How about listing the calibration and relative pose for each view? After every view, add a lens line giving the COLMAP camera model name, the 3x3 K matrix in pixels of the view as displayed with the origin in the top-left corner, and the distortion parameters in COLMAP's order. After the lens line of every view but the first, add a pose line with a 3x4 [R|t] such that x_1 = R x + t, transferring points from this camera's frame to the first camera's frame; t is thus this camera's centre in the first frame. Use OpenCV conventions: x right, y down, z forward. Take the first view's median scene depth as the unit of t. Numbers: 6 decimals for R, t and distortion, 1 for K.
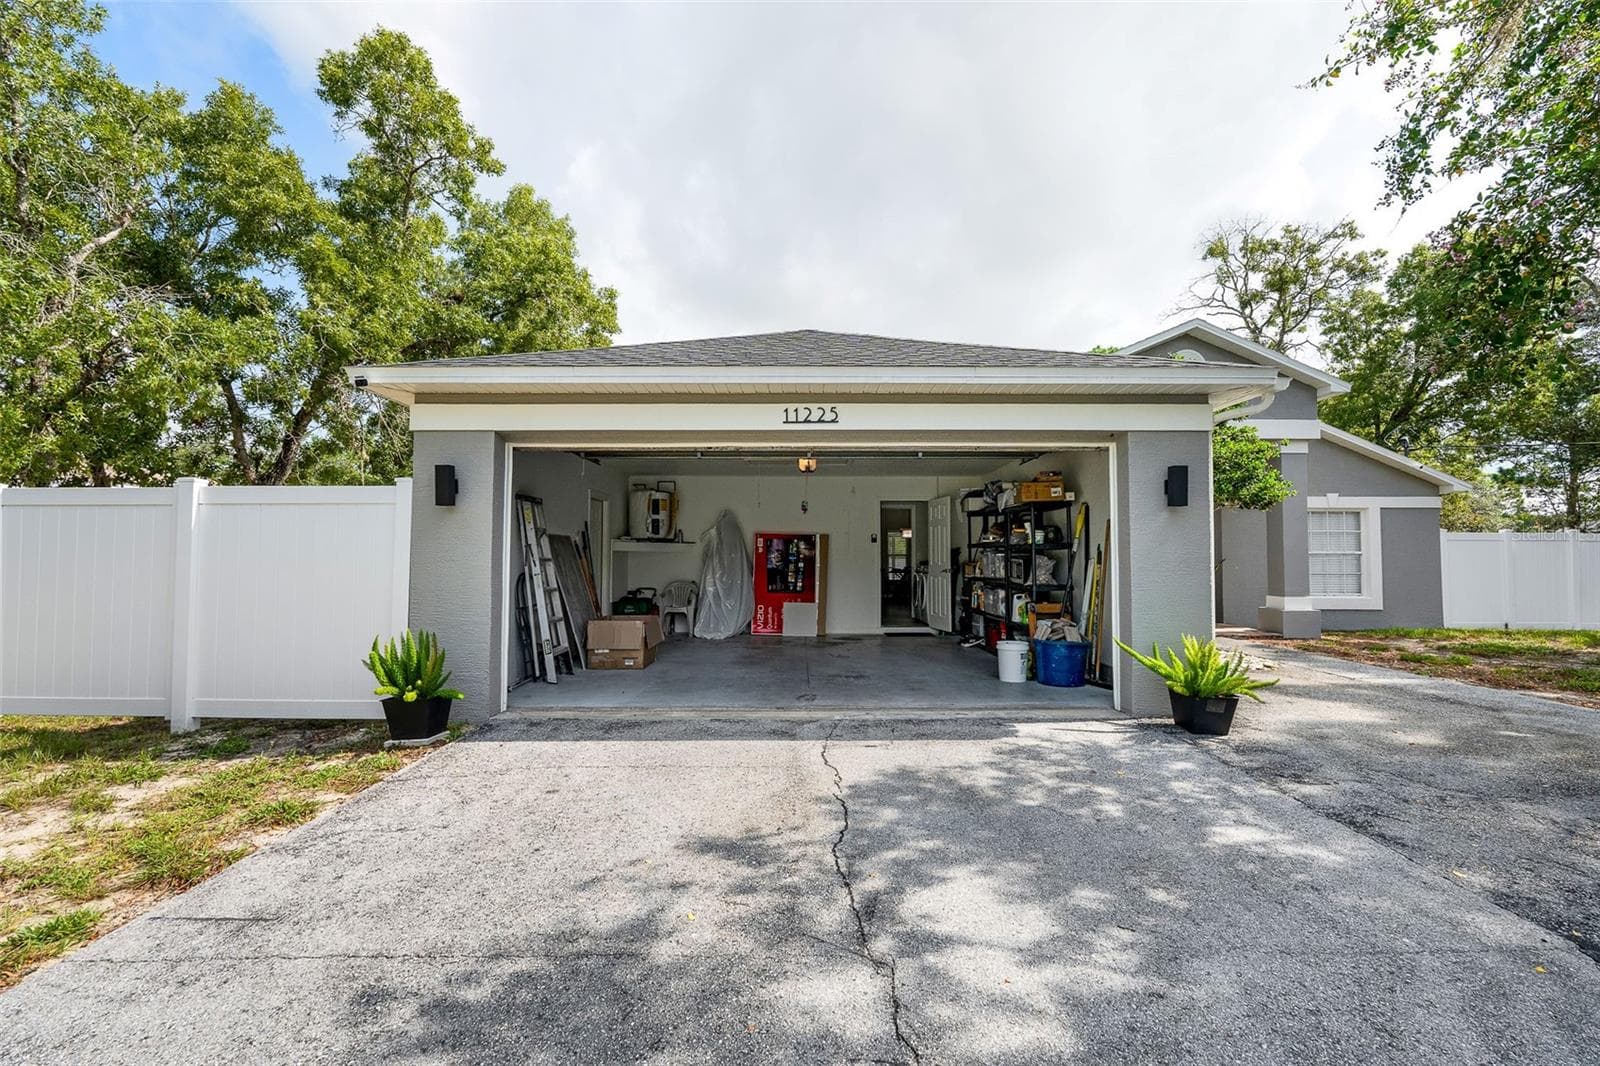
lens RADIAL K [[985.7, 0, 799.6], [0, 985.7, 468.3], [0, 0, 1]] dist [0.003084, 0.000445]
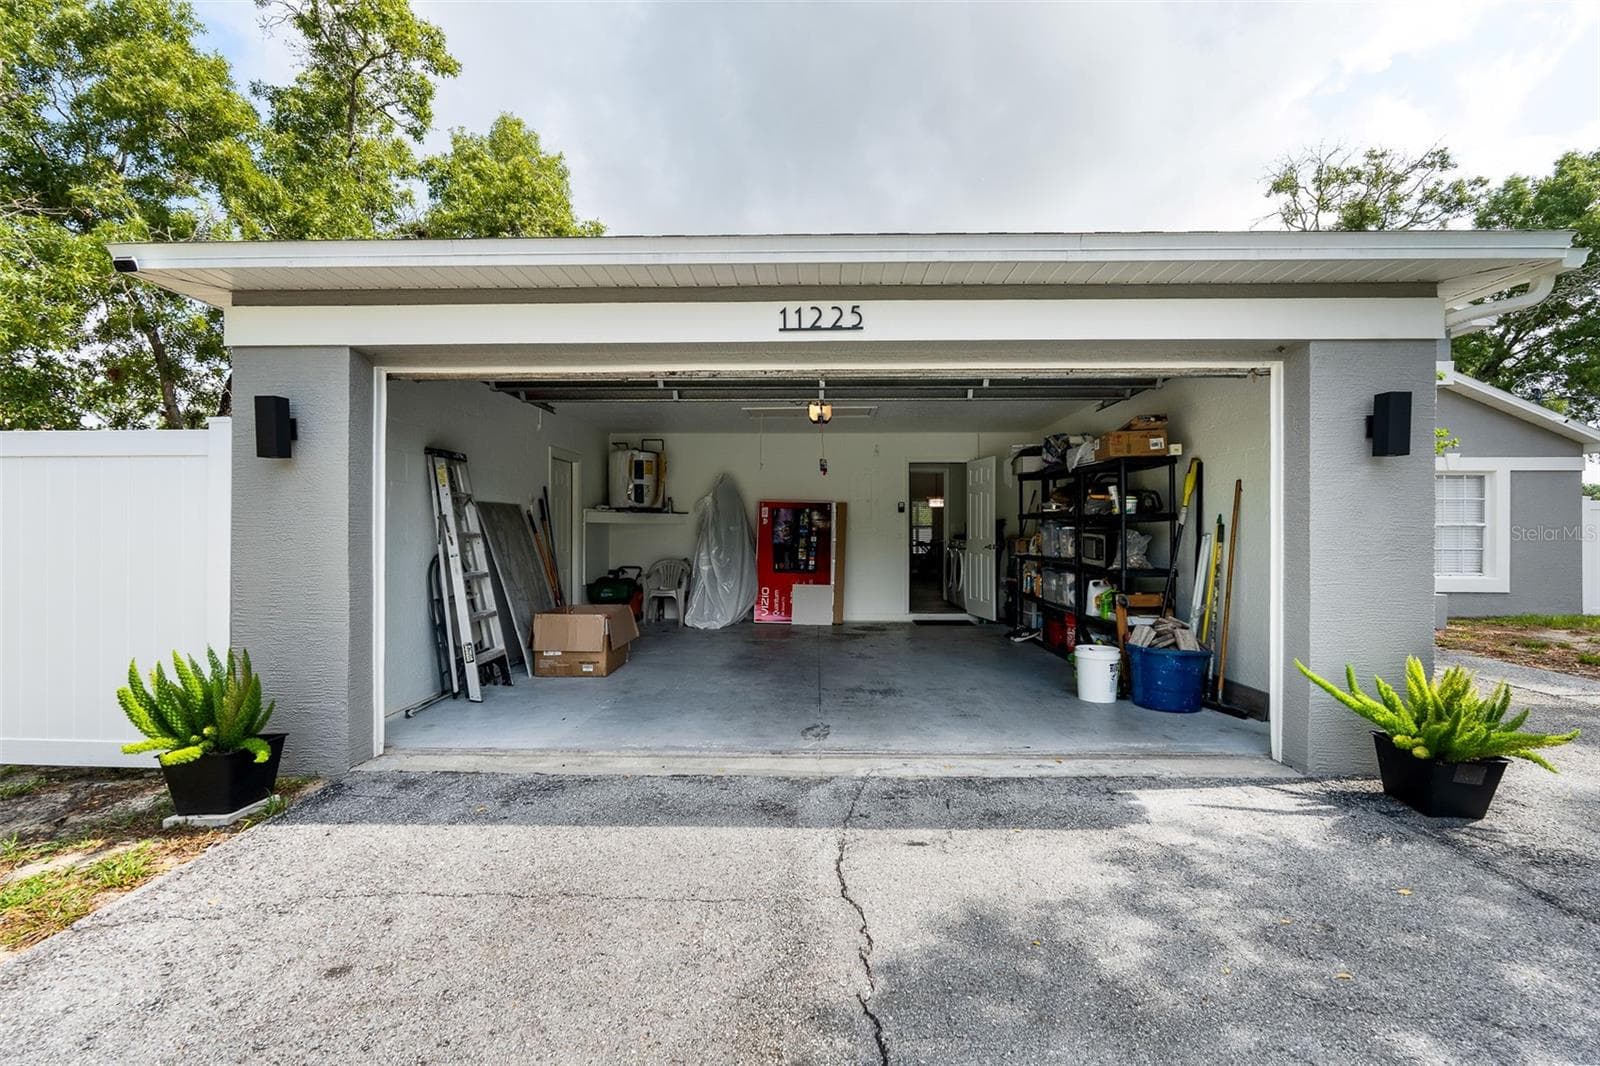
lens RADIAL K [[1071.8, 0, 804.8], [0, 1071.8, 488.6], [0, 0, 1]] dist [0.005488, -0.000810]
pose [[0.999956, -0.000388, -0.009335, 0.002785], [0.000880, 0.998604, 0.052823, 0.008130], [0.009301, -0.052829, 0.998560, 0.107891]]
